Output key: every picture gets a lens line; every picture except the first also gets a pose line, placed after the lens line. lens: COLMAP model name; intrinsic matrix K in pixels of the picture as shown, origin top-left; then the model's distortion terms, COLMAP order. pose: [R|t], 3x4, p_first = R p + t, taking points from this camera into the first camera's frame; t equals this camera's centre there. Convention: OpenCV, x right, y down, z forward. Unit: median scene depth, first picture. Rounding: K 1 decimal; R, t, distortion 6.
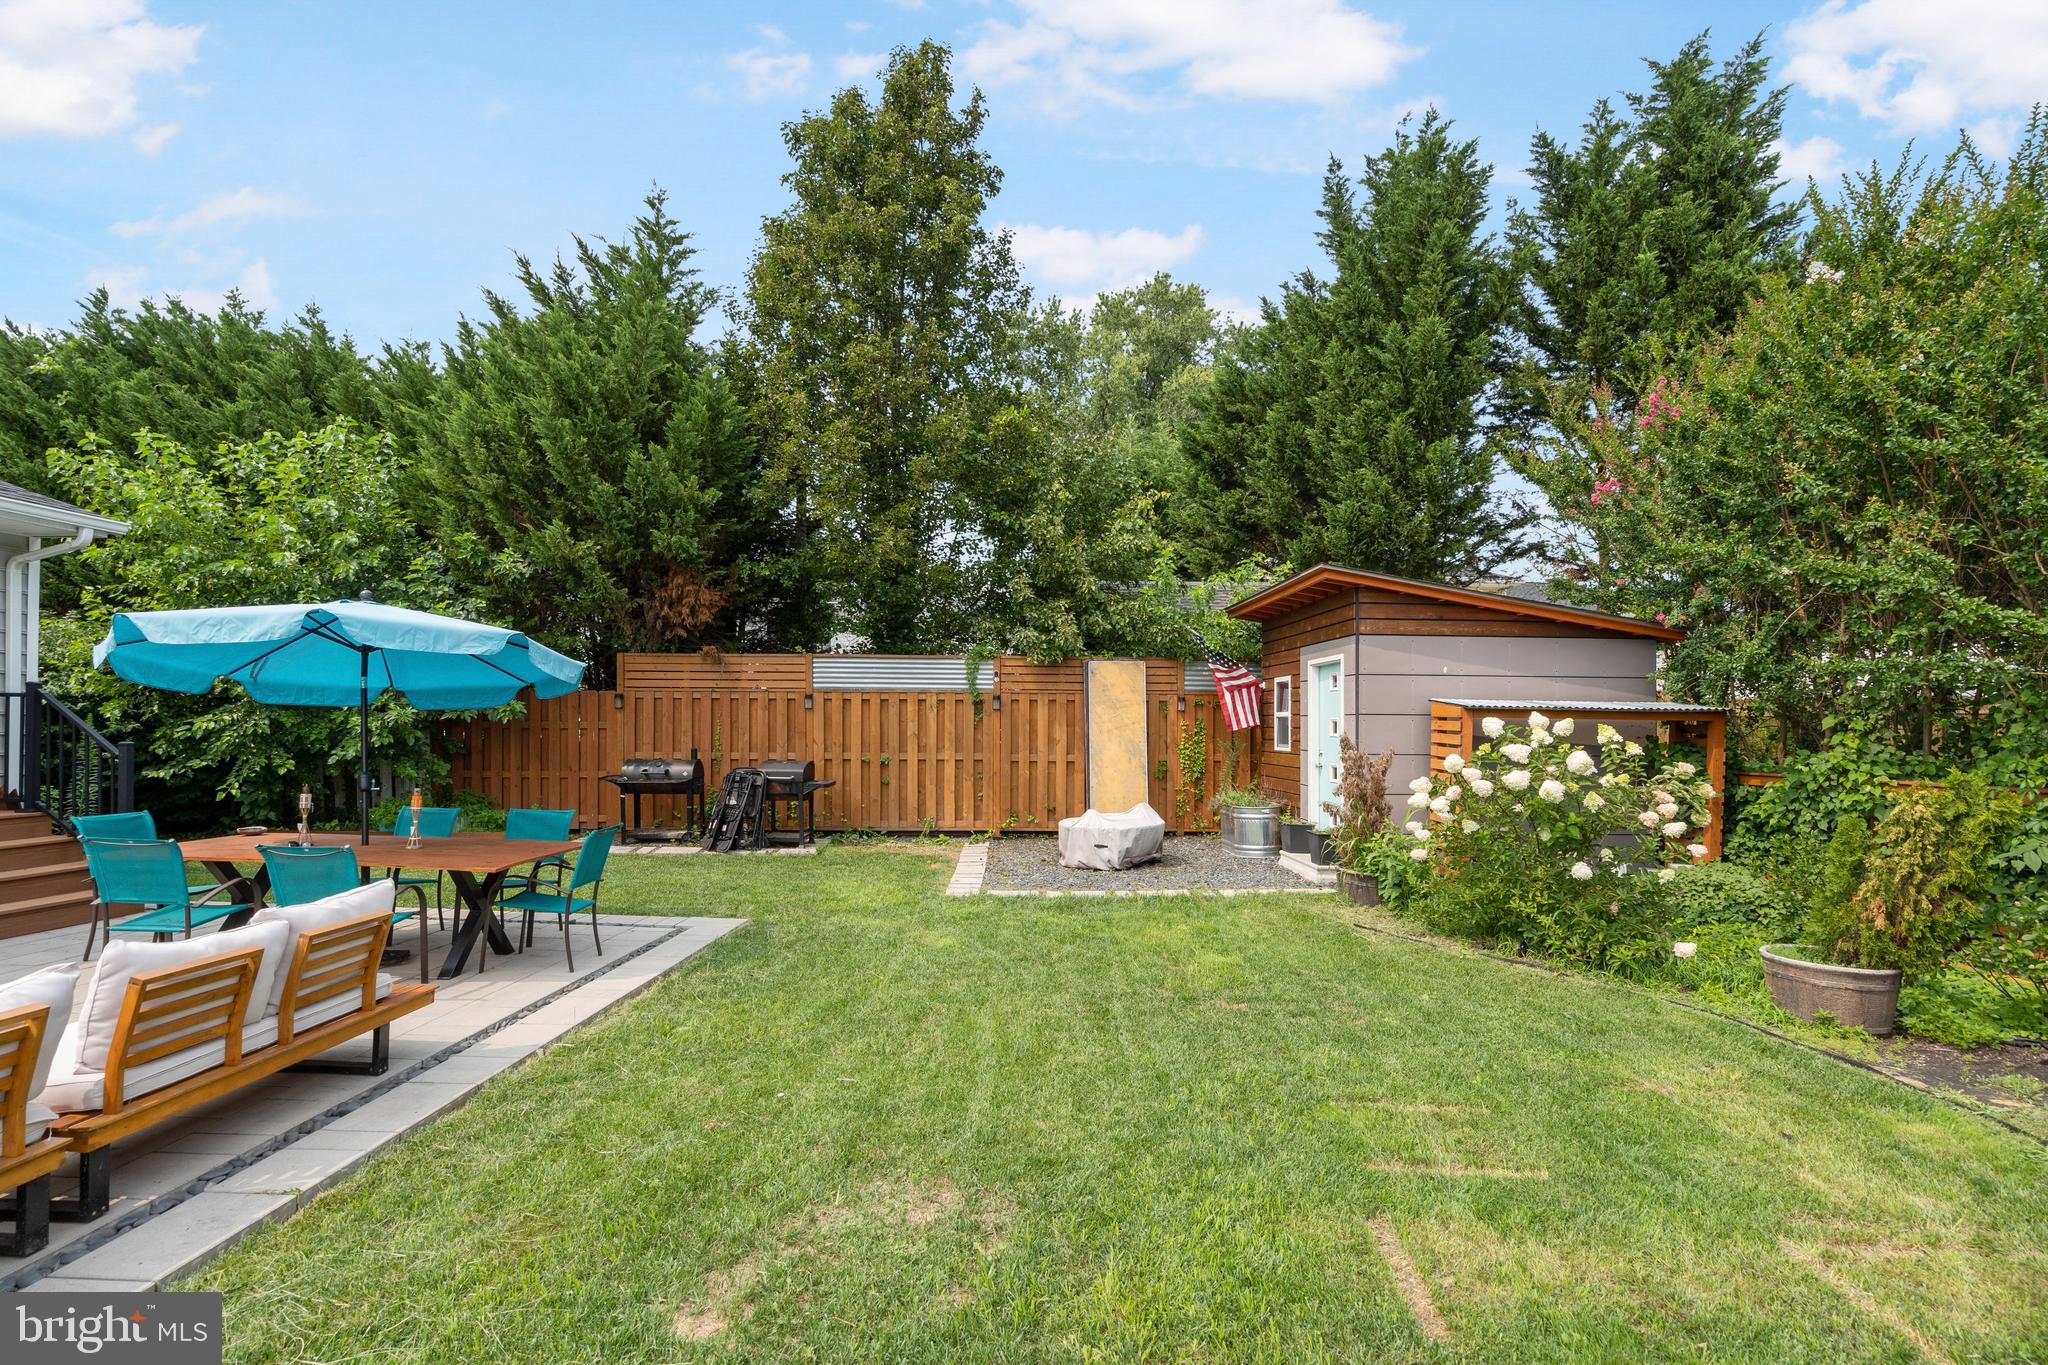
lens RADIAL K [[954.0, 0, 1034.7], [0, 954.0, 718.3], [0, 0, 1]] dist [-0.002773, 0.001024]
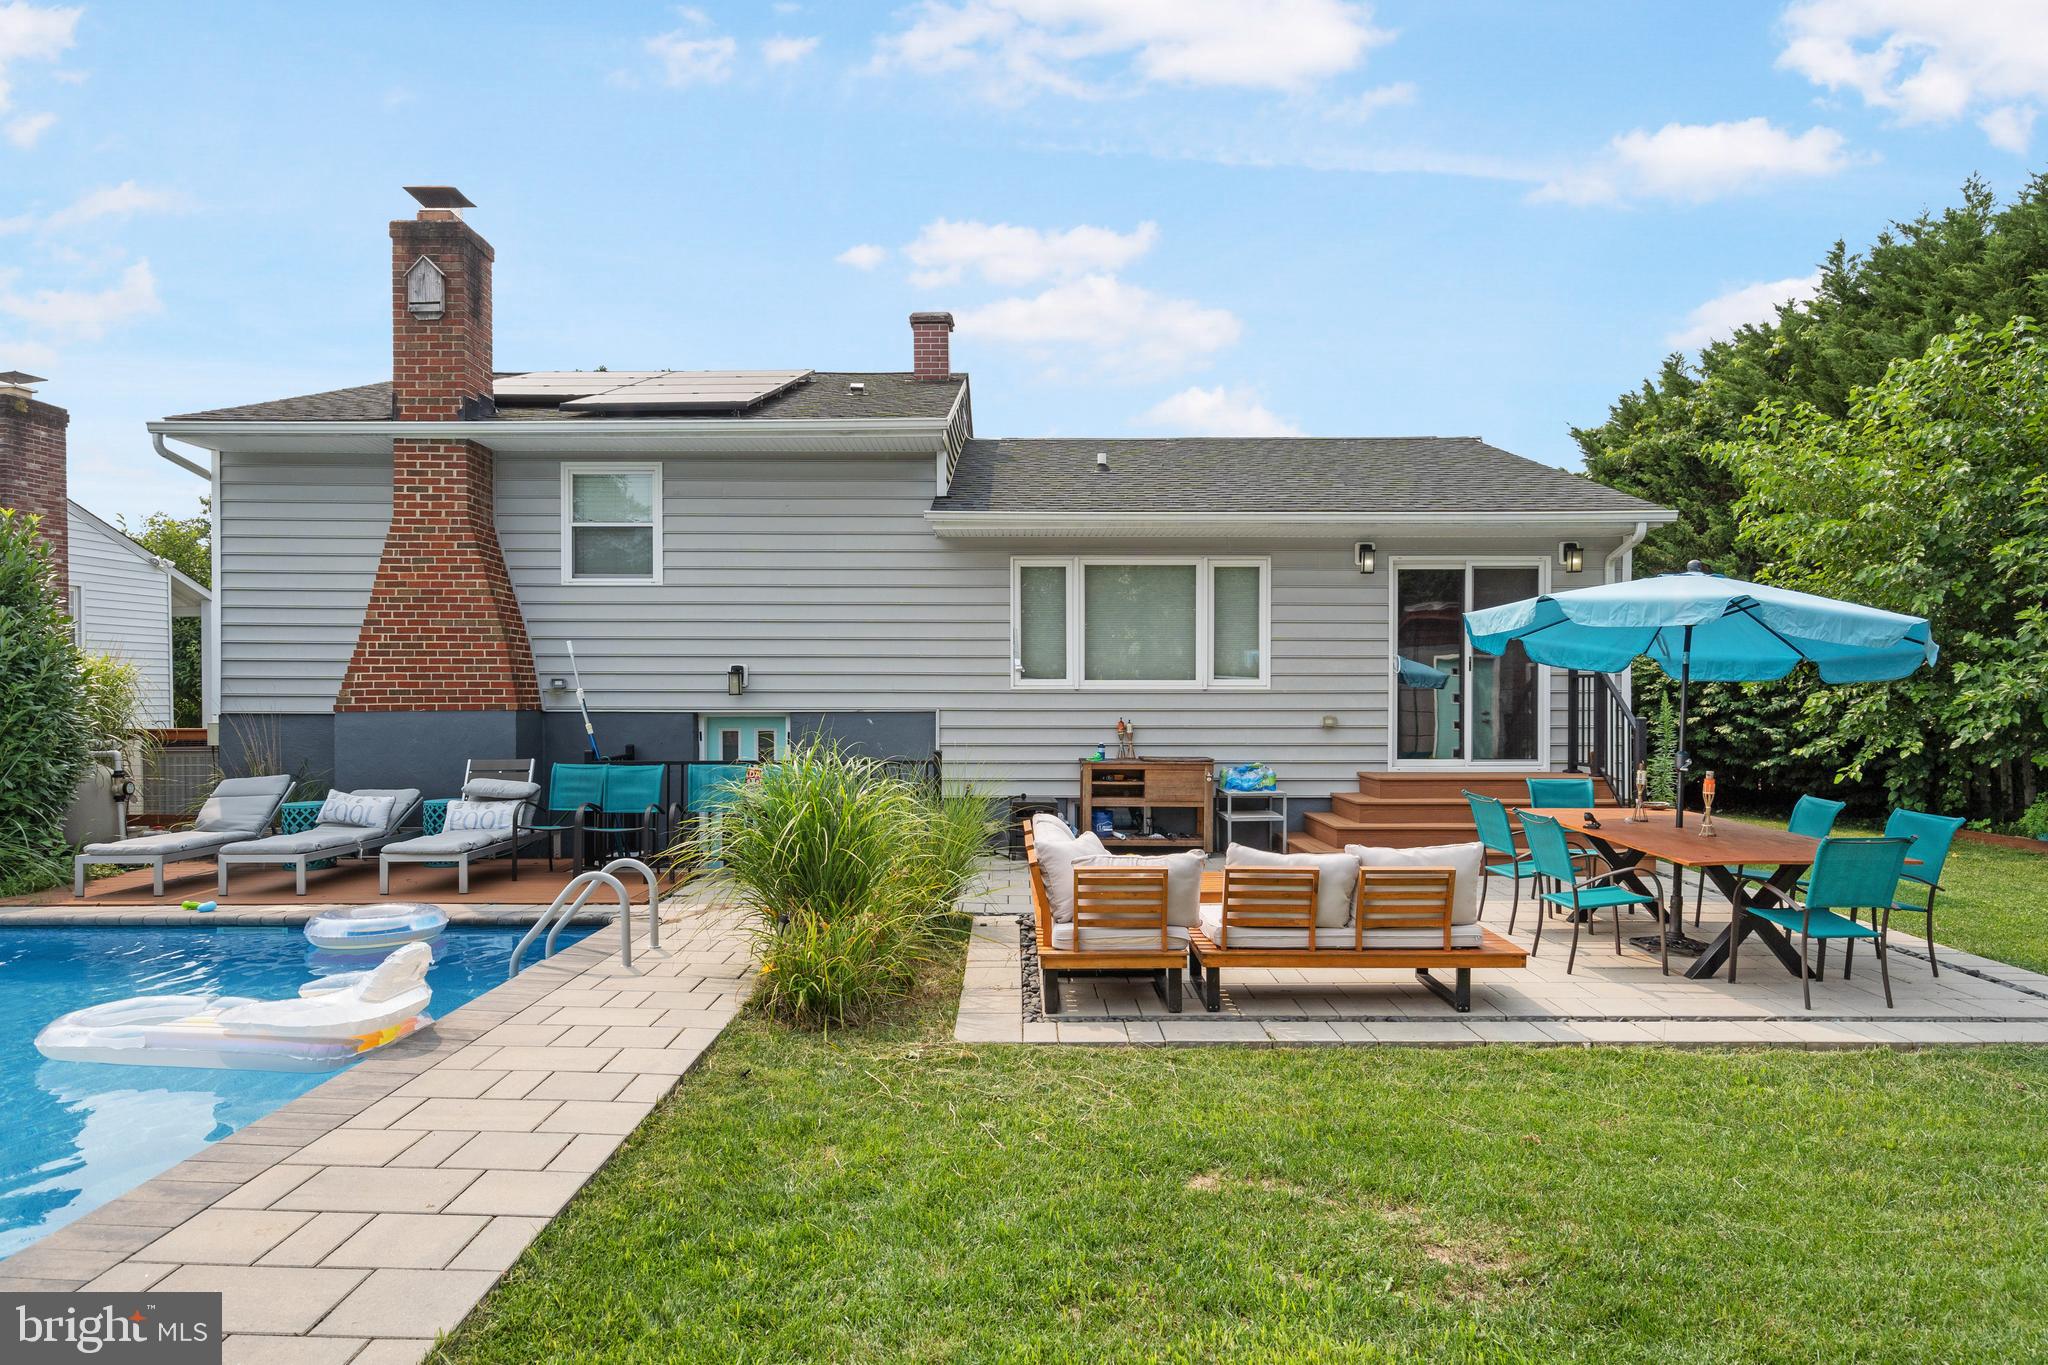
lens RADIAL K [[1258.6, 0, 1026.6], [0, 1258.6, 693.5], [0, 0, 1]] dist [0.016589, -0.000251]
pose [[0.038151, -0.004954, -0.999260, 0.283395], [0.008617, 0.999952, -0.004629, -0.000751], [0.999235, -0.008434, 0.038192, 0.153079]]
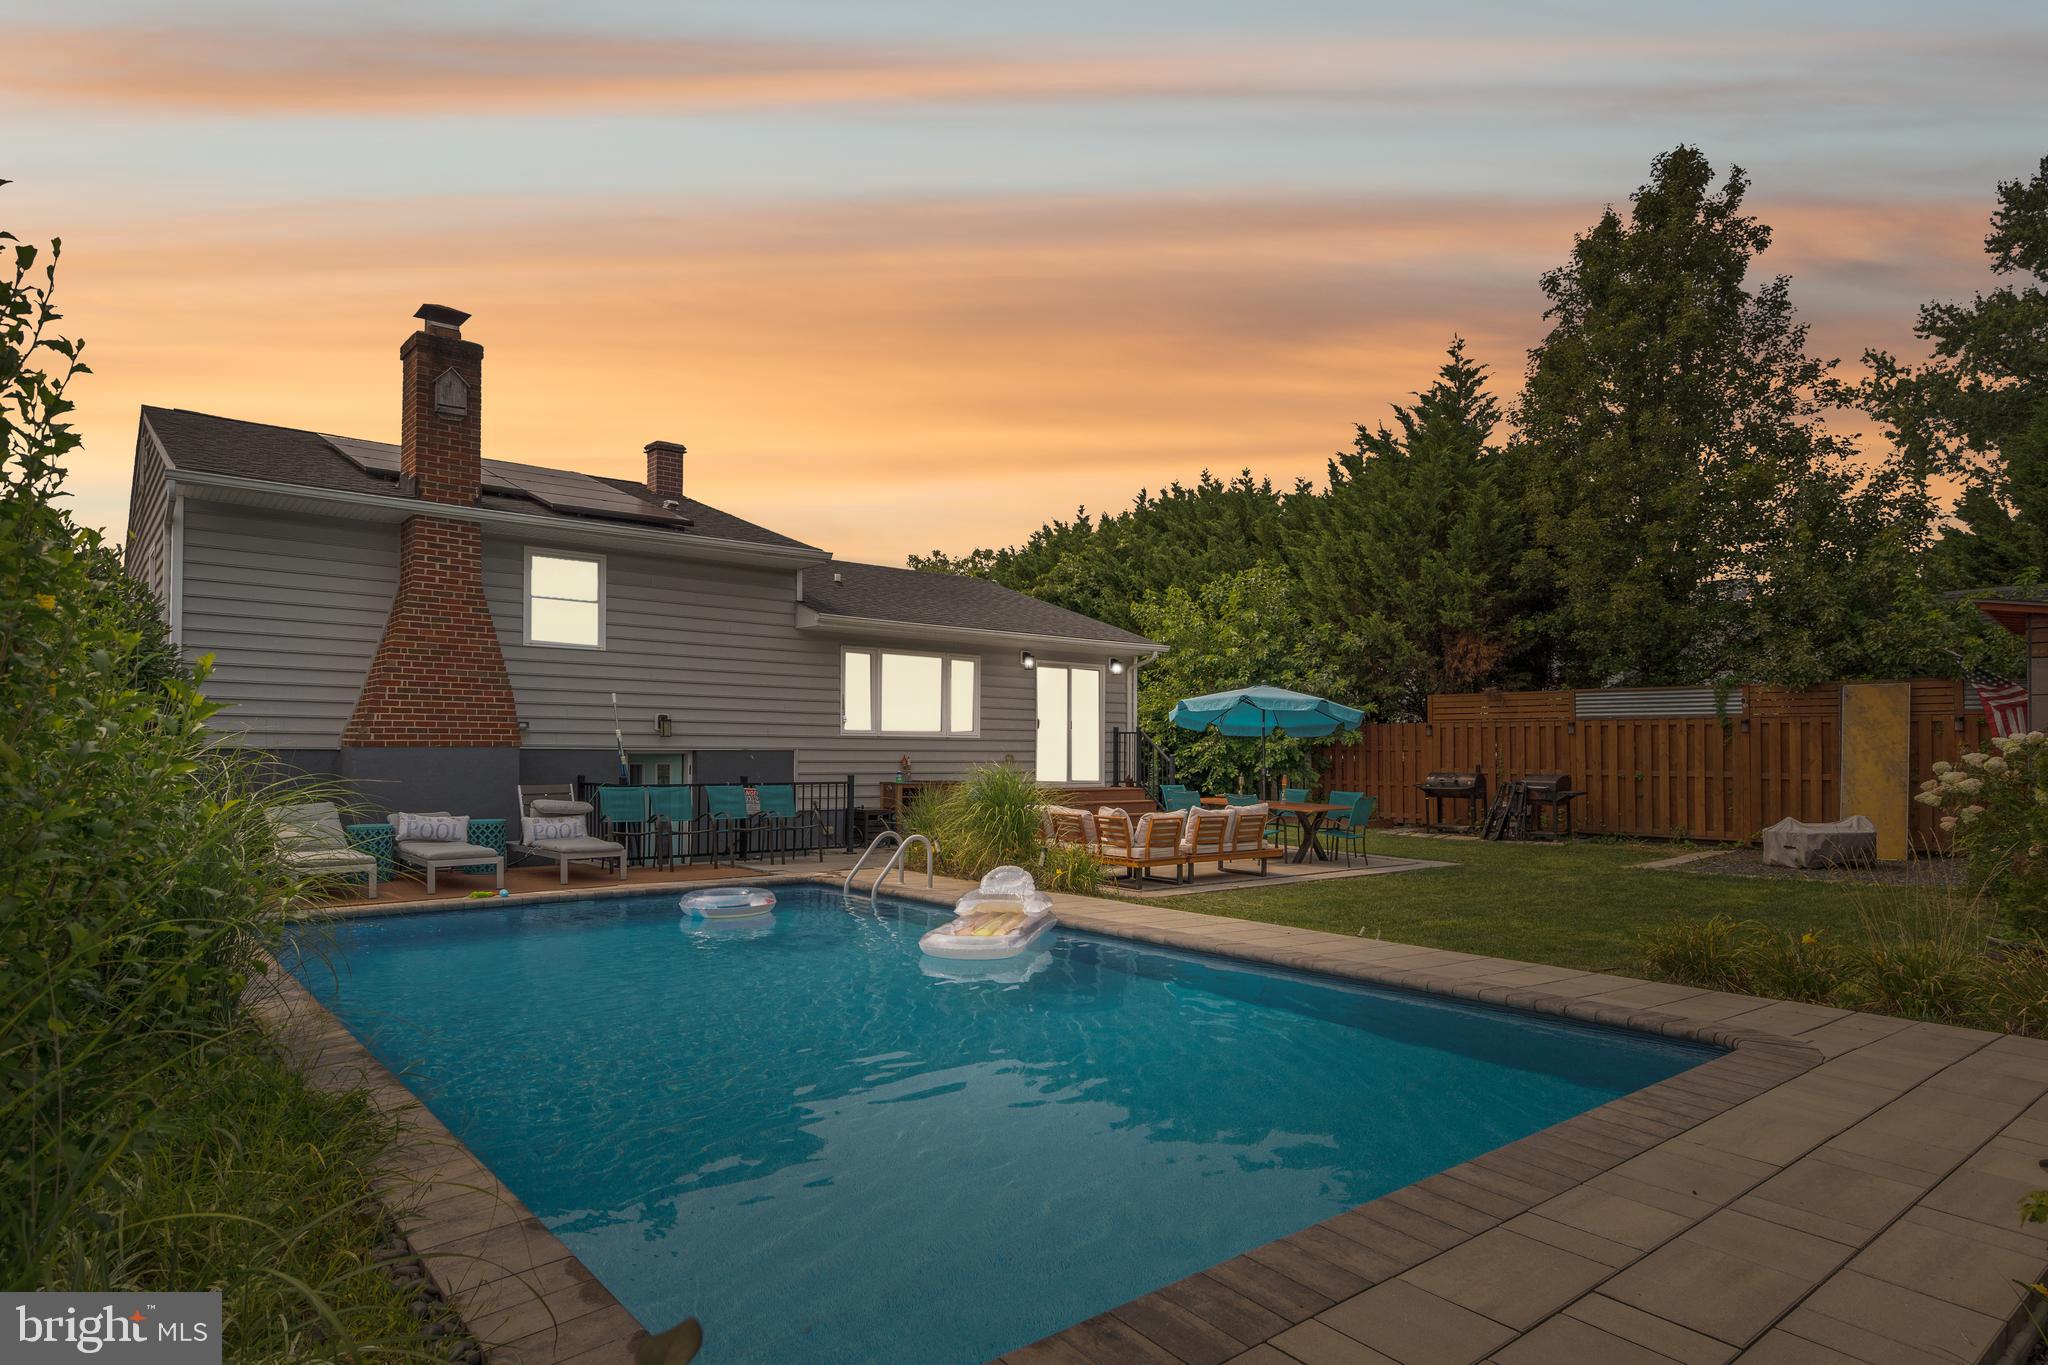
lens RADIAL K [[1170.1, 0, 1040.2], [0, 1170.1, 725.1], [0, 0, 1]] dist [0.028395, 0.000857]
pose [[0.675402, -0.019877, -0.737181, 0.451814], [0.004394, 0.999727, -0.022931, 0.010993], [0.737436, 0.012248, 0.675306, -0.576626]]
